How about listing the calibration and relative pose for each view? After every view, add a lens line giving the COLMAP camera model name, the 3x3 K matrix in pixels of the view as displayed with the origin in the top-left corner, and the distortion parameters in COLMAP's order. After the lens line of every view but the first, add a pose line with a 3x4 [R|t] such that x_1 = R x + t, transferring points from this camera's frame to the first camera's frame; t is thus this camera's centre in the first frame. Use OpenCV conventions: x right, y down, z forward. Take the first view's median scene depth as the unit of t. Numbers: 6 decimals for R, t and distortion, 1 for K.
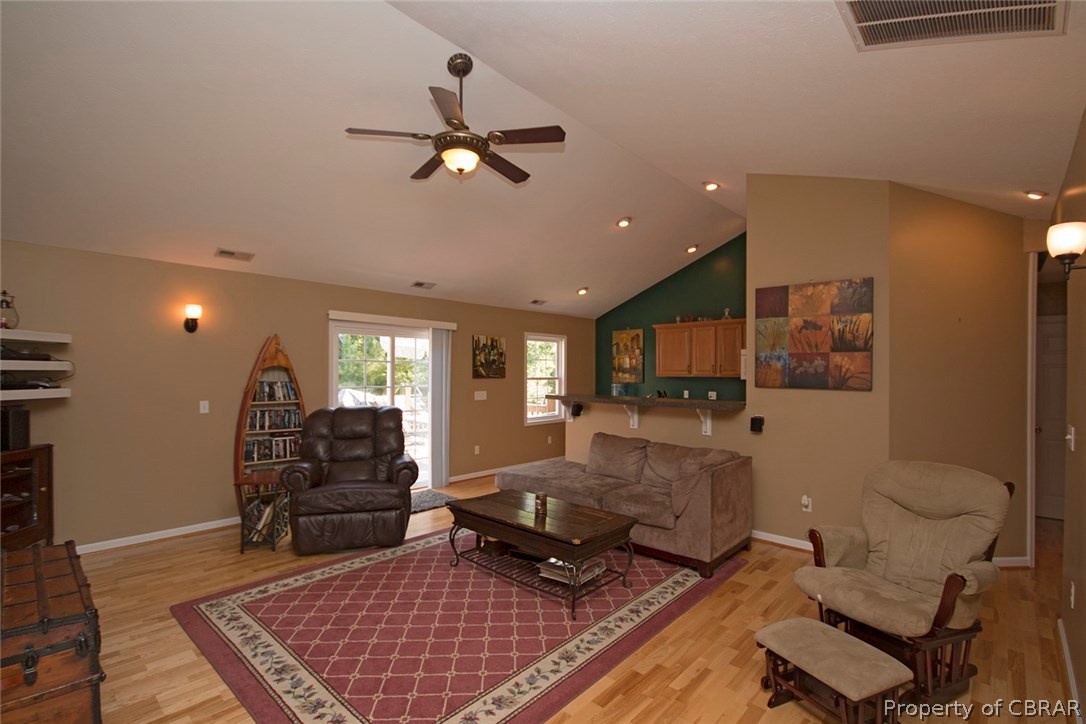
lens RADIAL K [[499.4, 0, 539.9], [0, 499.4, 369.5], [0, 0, 1]] dist [-0.001008, 0.000290]
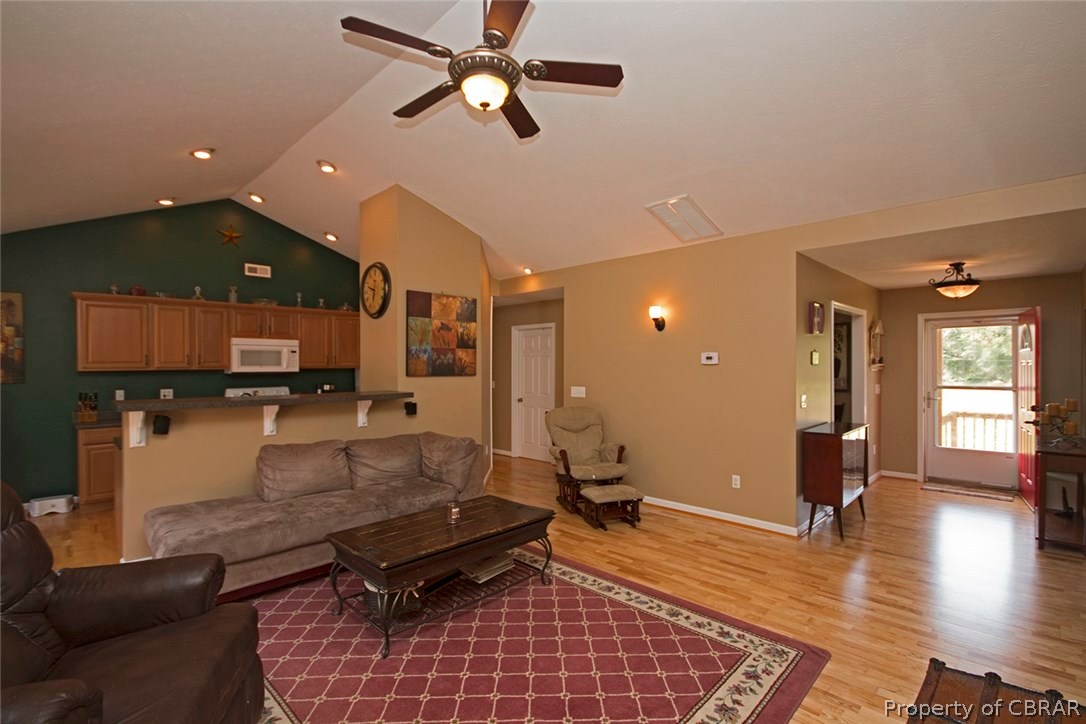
lens RADIAL K [[496.0, 0, 546.0], [0, 496.0, 365.4], [0, 0, 1]] dist [-0.001935, -0.000214]
pose [[0.029362, -0.006202, 0.999550, -0.773904], [-0.001610, 0.999979, 0.006251, 0.003089], [-0.999568, -0.001793, 0.029351, 0.725239]]
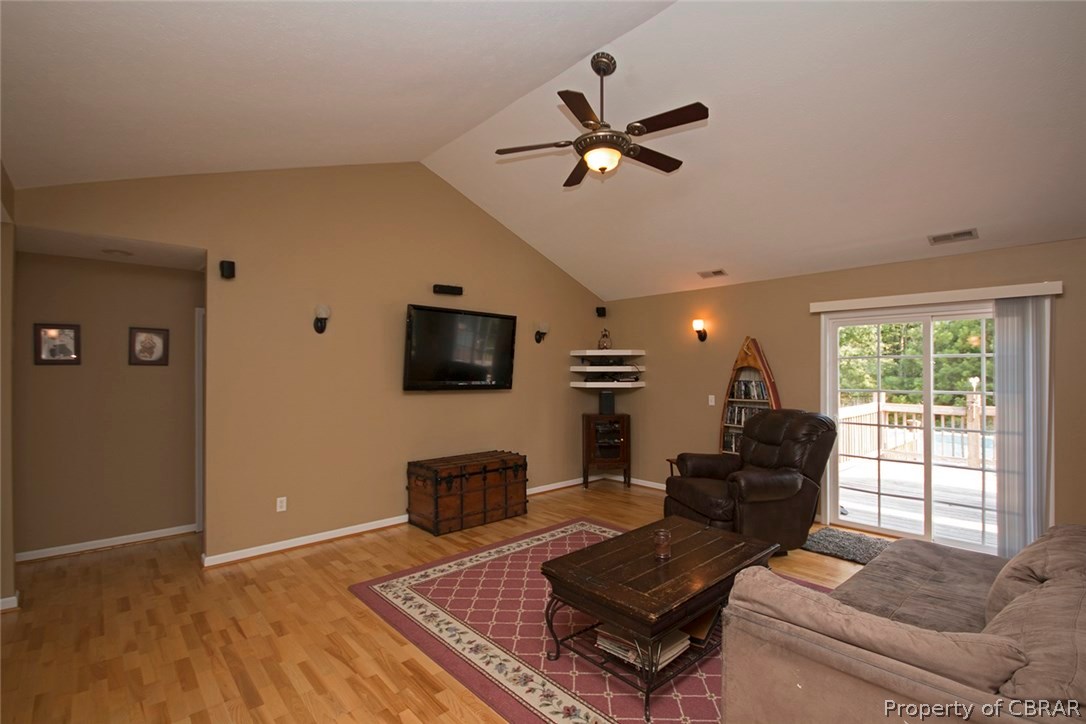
lens RADIAL K [[499.4, 0, 539.9], [0, 499.4, 369.5], [0, 0, 1]] dist [-0.001008, 0.000290]
pose [[-0.093797, -0.006580, -0.995570, 0.693901], [0.006725, 0.999951, -0.007243, 0.005419], [0.995569, -0.007375, -0.093748, 0.794590]]
